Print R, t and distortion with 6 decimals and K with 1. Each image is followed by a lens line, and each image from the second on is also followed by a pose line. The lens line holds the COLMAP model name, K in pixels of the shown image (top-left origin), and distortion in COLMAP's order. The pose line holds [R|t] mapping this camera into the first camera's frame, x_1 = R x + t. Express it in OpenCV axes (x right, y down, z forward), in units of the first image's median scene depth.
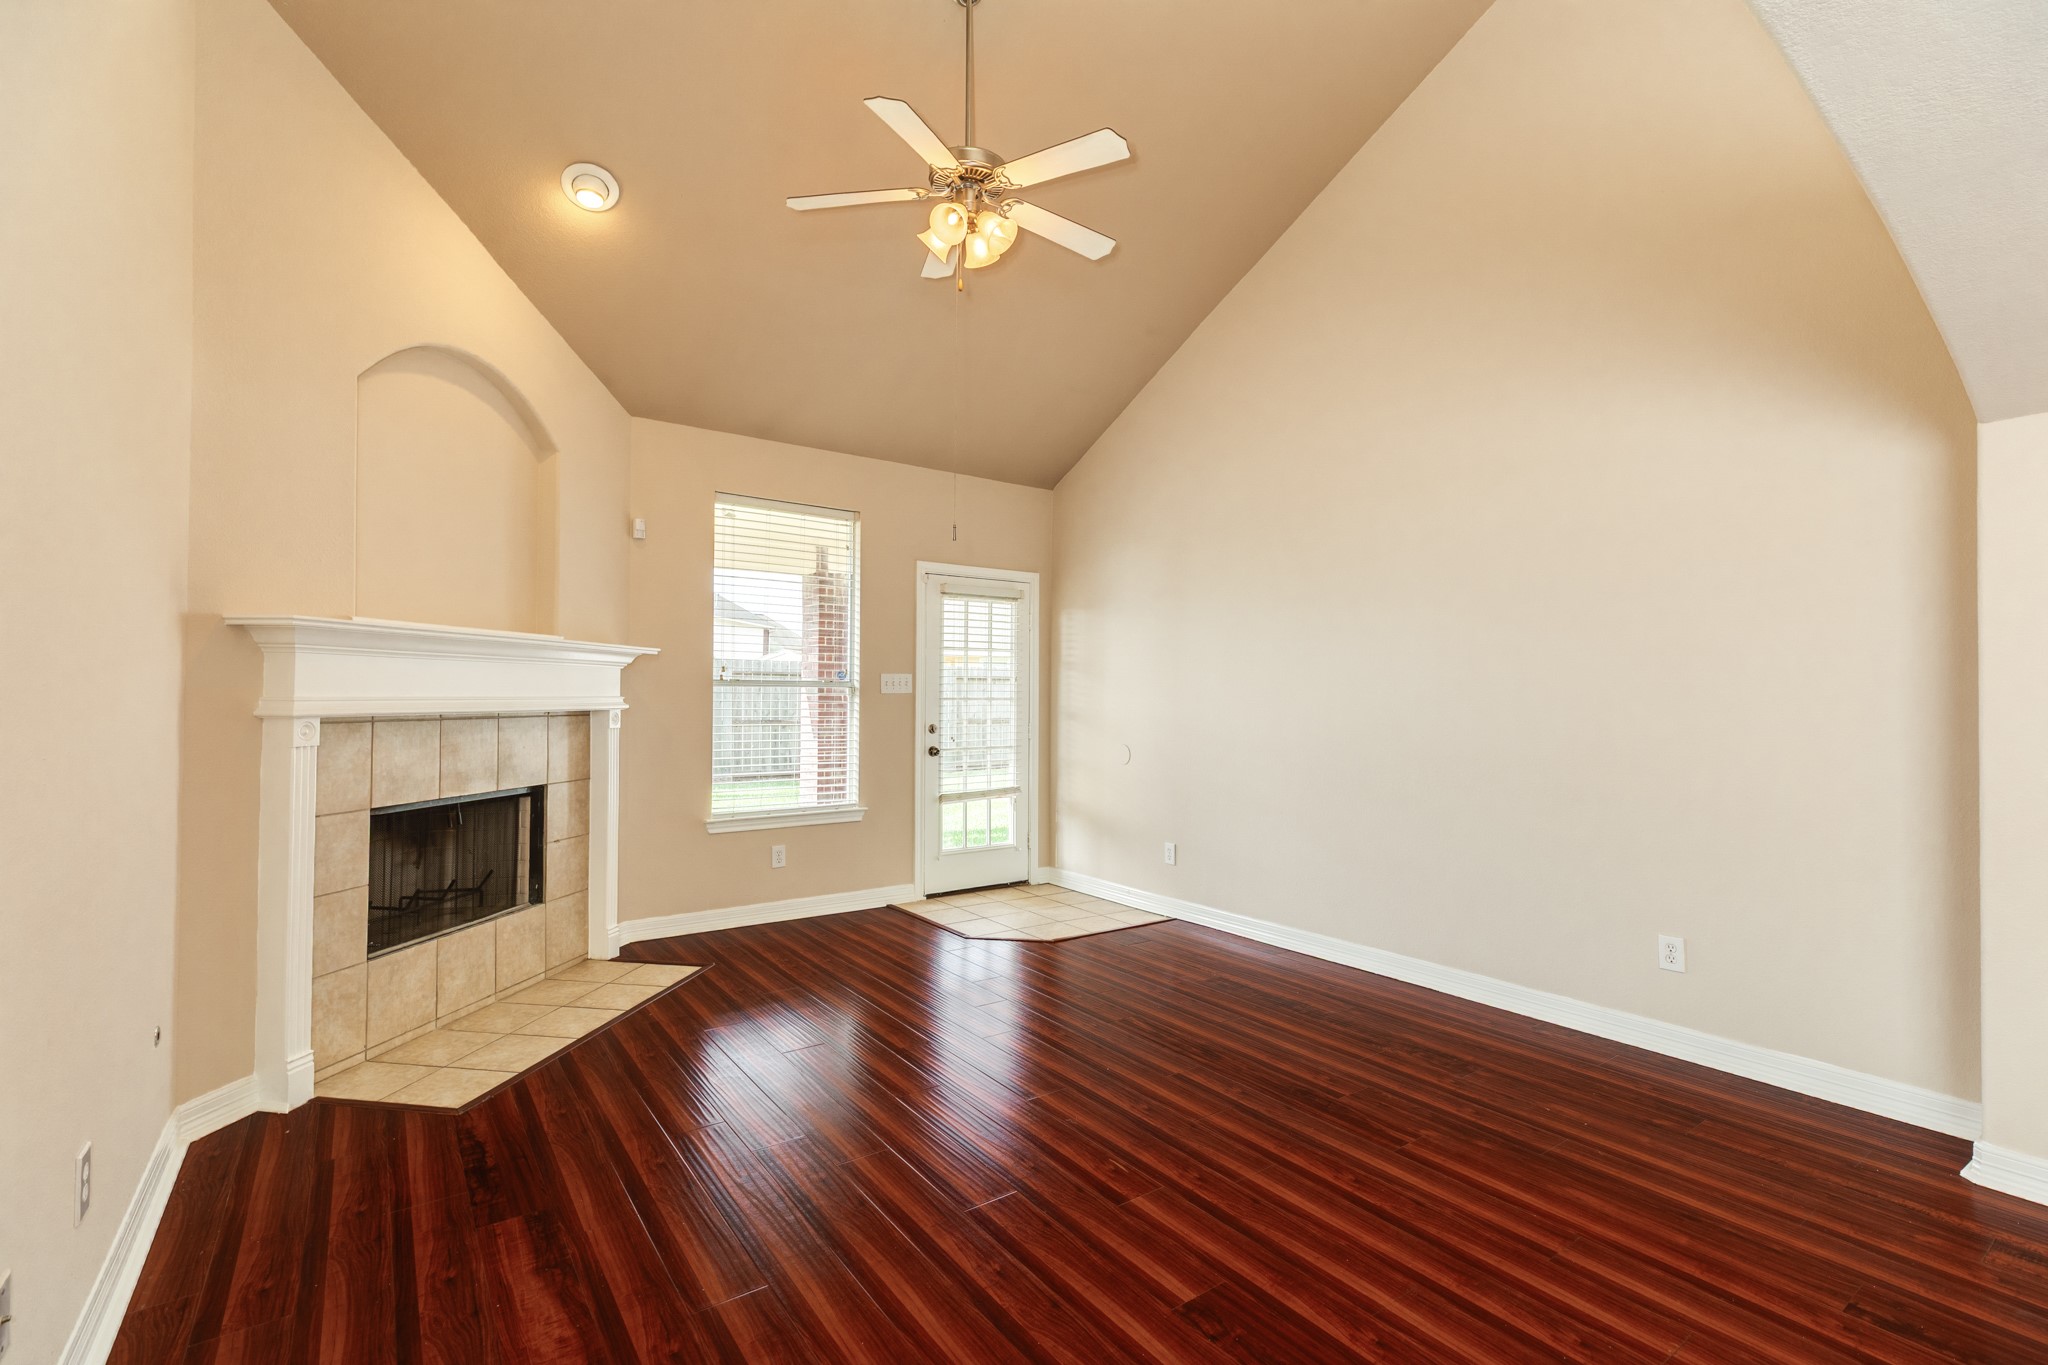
lens RADIAL K [[909.1, 0, 1024.0], [0, 909.1, 682.5], [0, 0, 1]] dist [-0.000457, -0.000059]
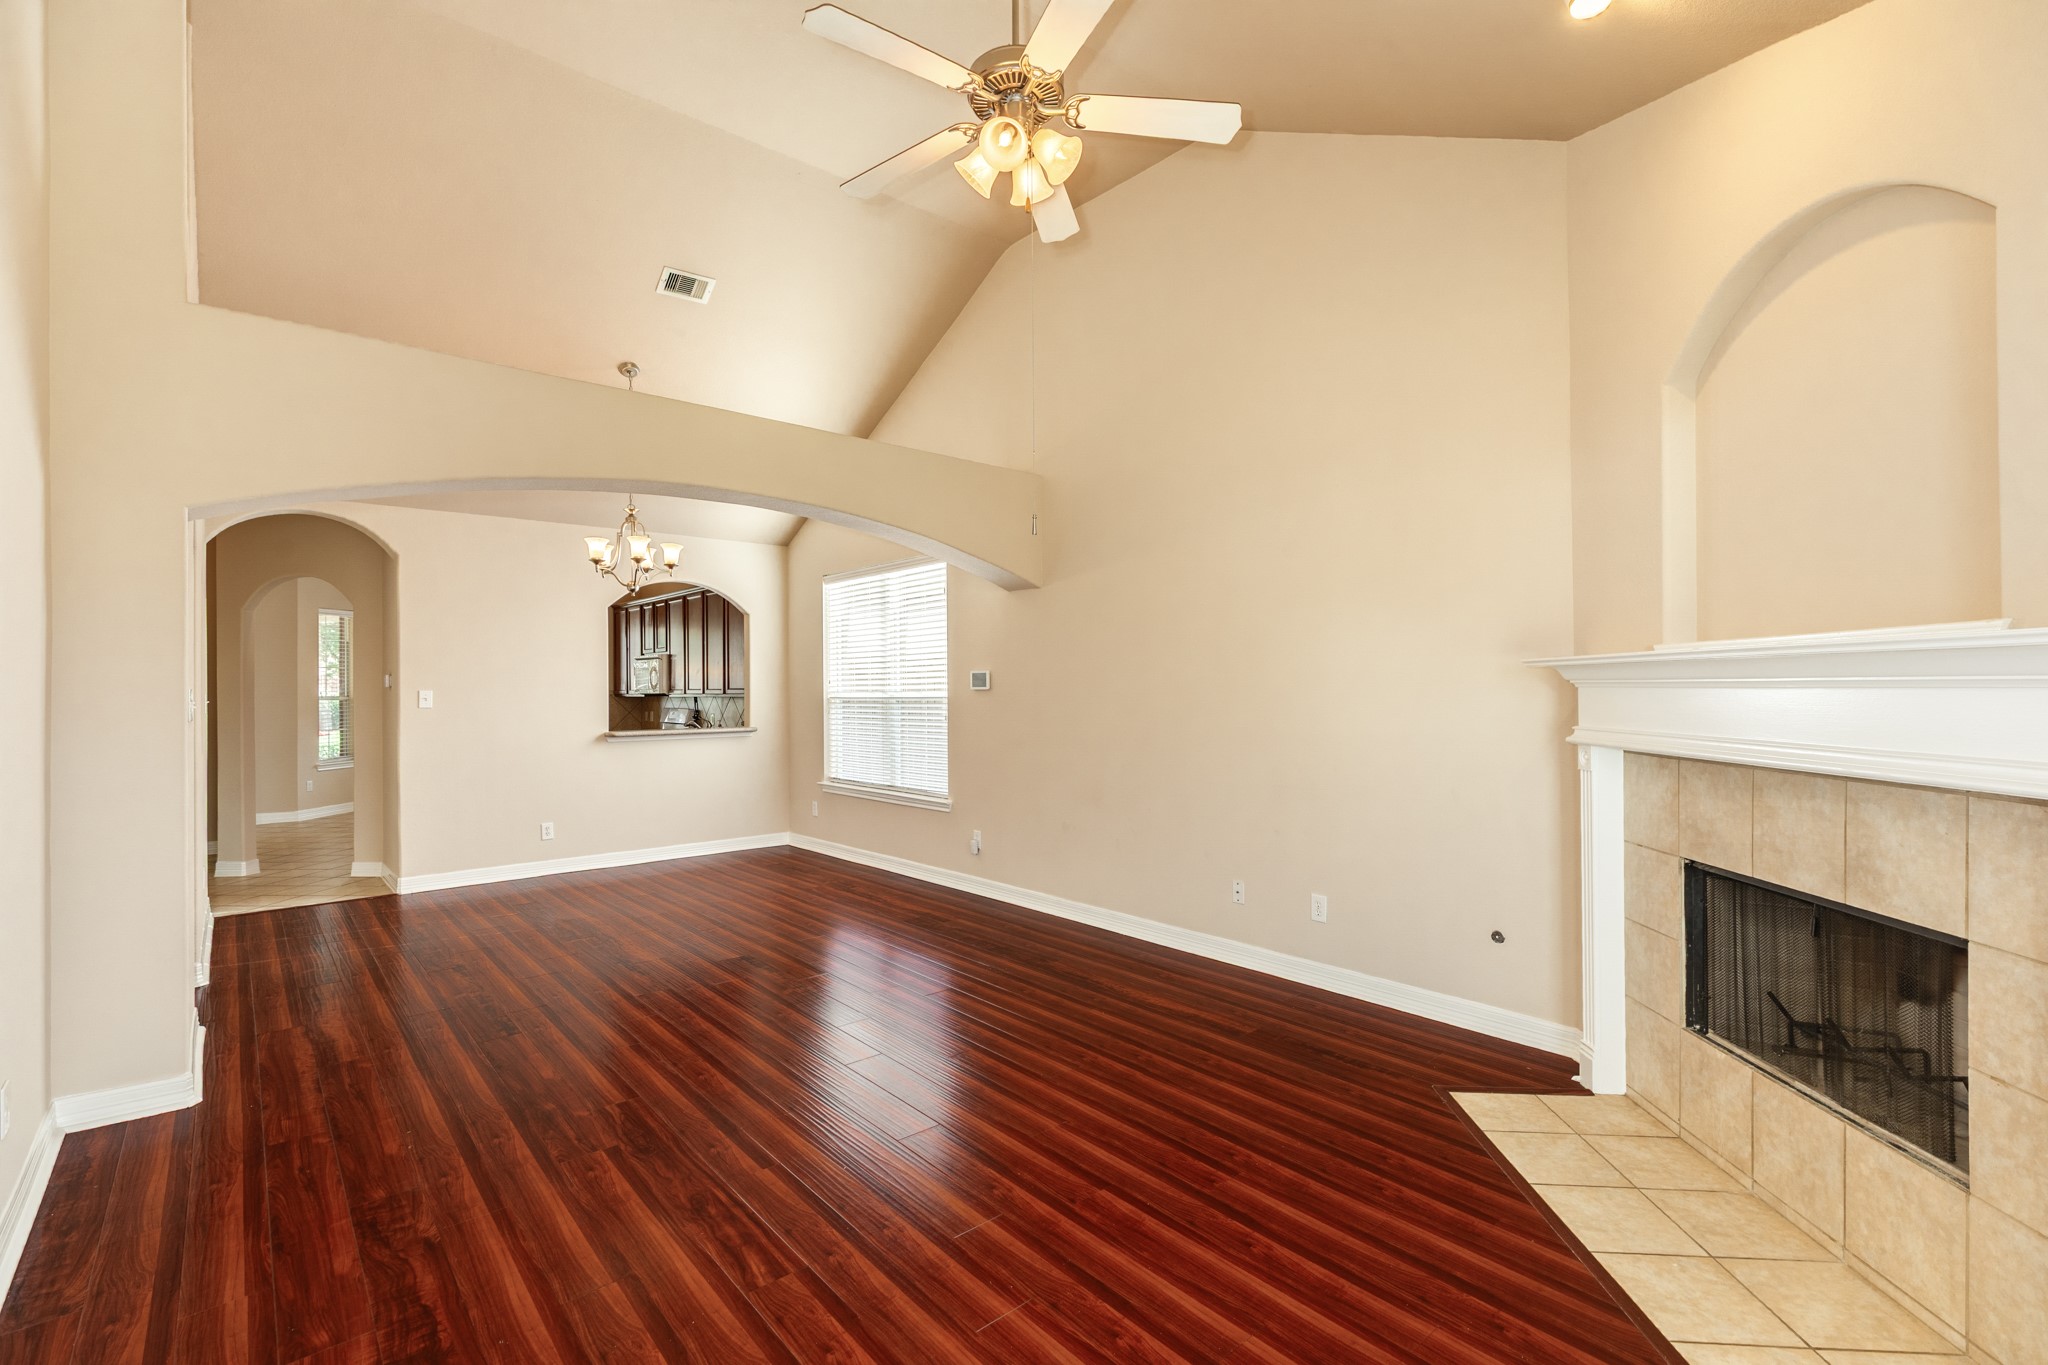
lens RADIAL K [[909.1, 0, 1024.0], [0, 909.1, 682.5], [0, 0, 1]] dist [-0.000457, -0.000059]
pose [[-0.995934, -0.003609, -0.090009, 0.004017], [-0.001974, 0.999832, -0.018248, -0.015613], [0.090059, -0.017996, -0.995774, 1.880314]]
